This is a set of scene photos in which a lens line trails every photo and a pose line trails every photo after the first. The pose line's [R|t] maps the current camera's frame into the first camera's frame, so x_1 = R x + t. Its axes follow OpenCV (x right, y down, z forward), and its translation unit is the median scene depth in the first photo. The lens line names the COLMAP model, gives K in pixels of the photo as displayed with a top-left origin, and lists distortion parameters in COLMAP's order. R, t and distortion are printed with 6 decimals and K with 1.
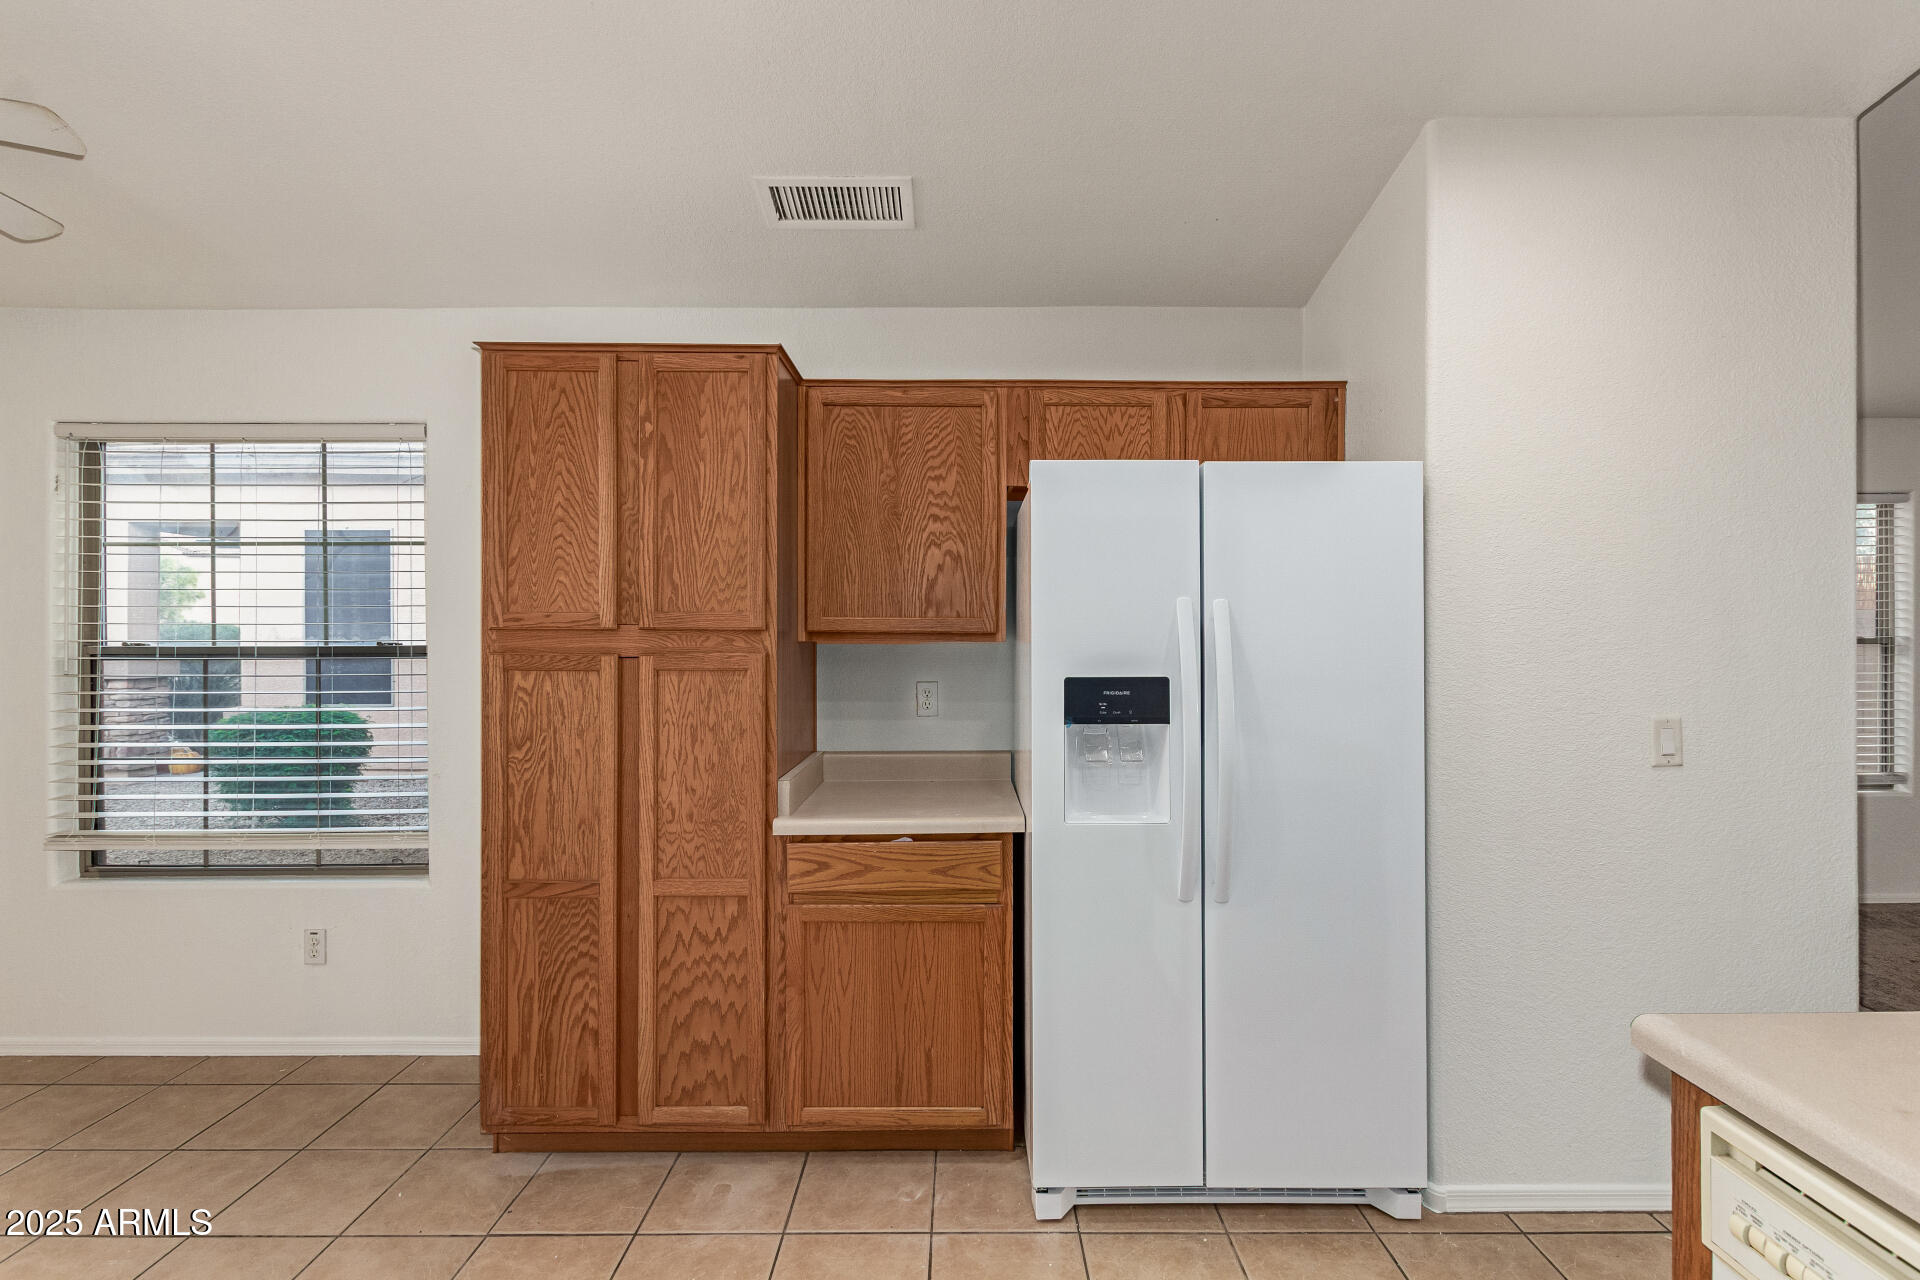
lens RADIAL K [[885.2, 0, 959.2], [0, 885.2, 633.6], [0, 0, 1]] dist [0.002445, -0.001400]
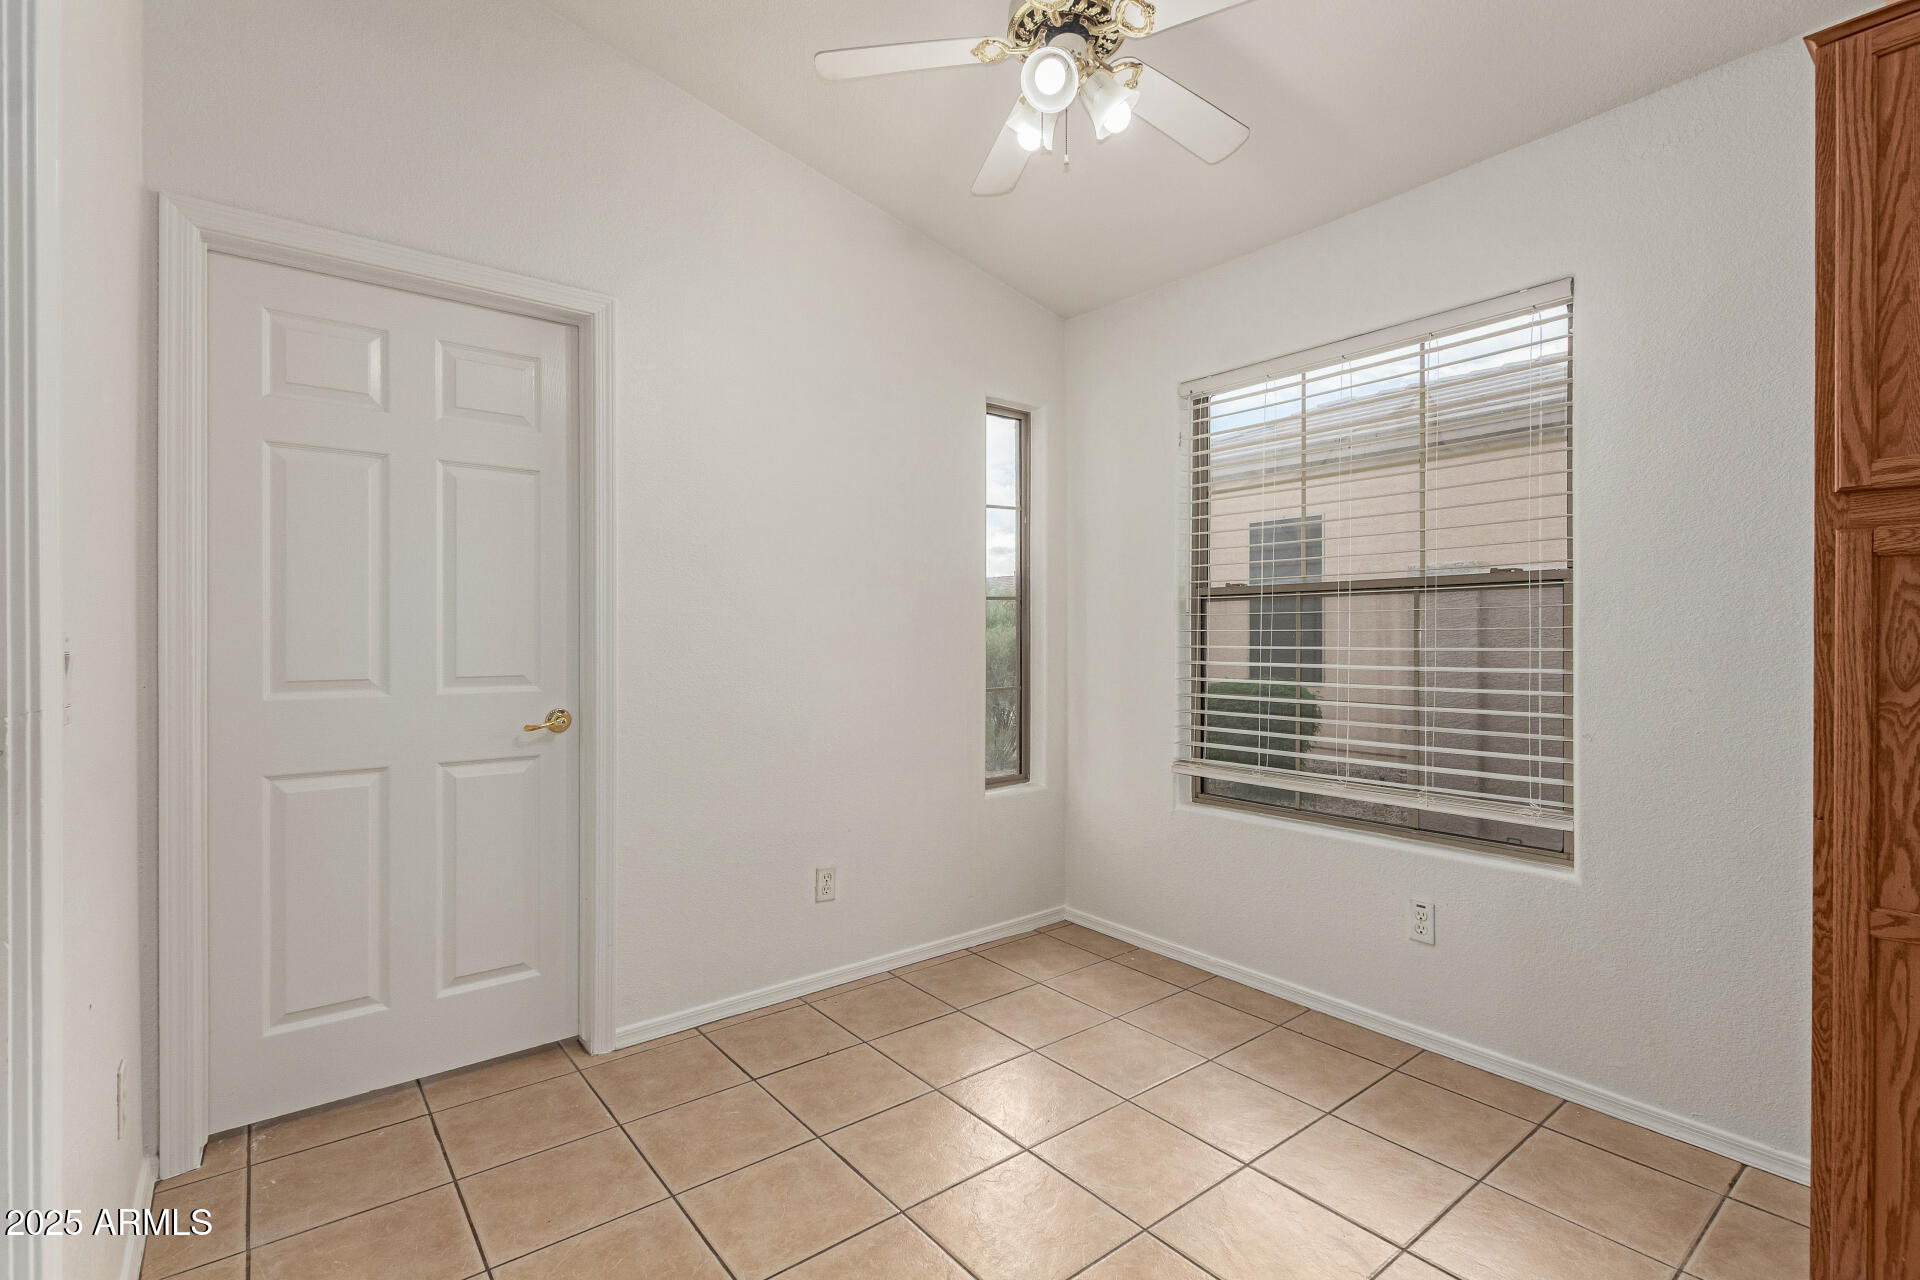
lens RADIAL K [[885.1, 0, 970.5], [0, 885.1, 637.7], [0, 0, 1]] dist [0.001094, -0.000157]
pose [[0.629383, 0.003738, -0.777086, -0.390203], [-0.001080, 0.999992, 0.003936, 0.085508], [0.777095, -0.001638, 0.629382, 0.134675]]
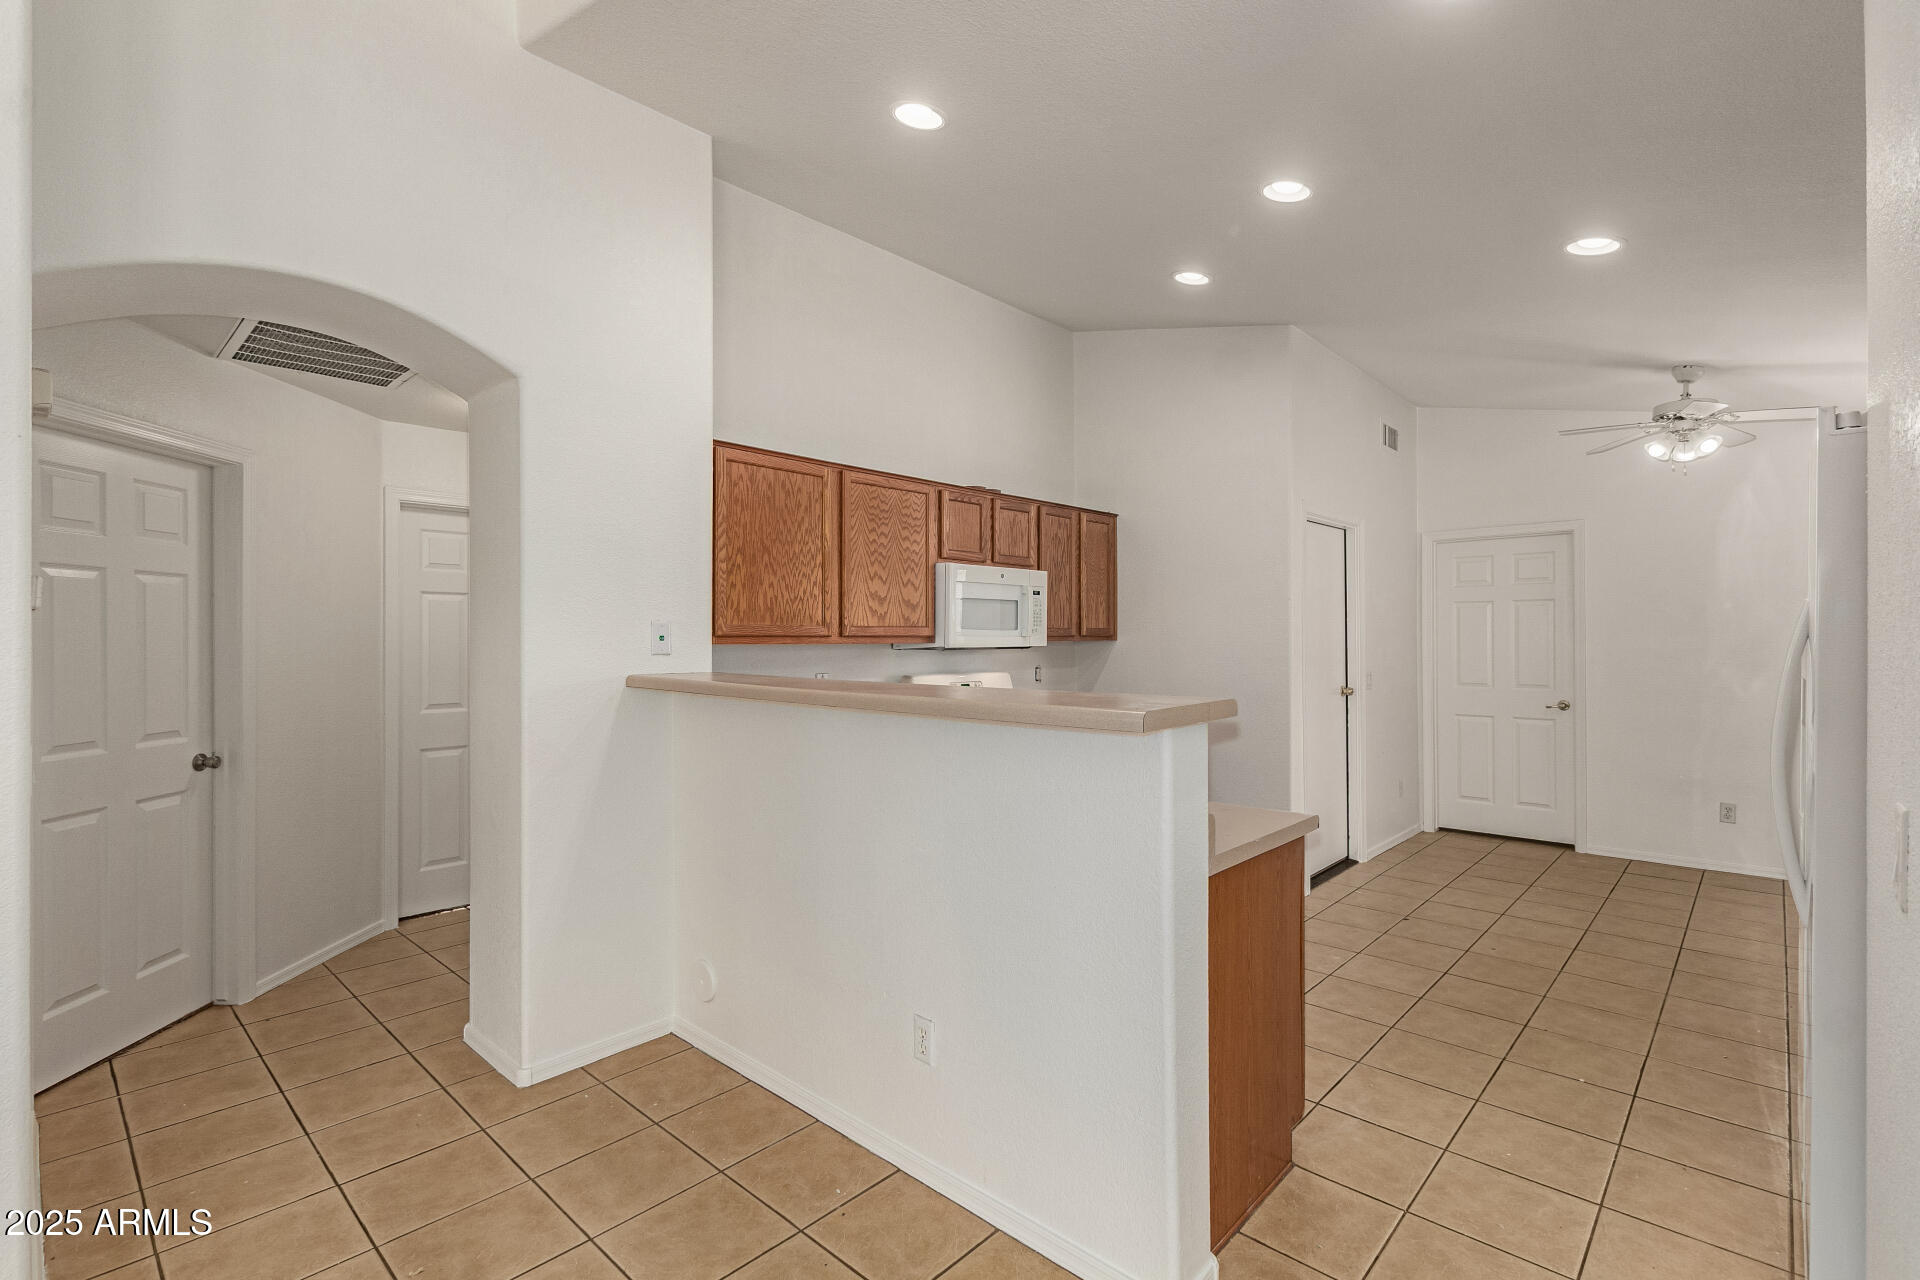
lens RADIAL K [[868.5, 0, 965.5], [0, 868.5, 637.6], [0, 0, 1]] dist [0.001921, 0.000497]
pose [[-0.677263, 0.004313, -0.735729, 1.251069], [0.003996, 0.999990, 0.002184, -0.003030], [0.735730, -0.001460, -0.677273, 0.782685]]
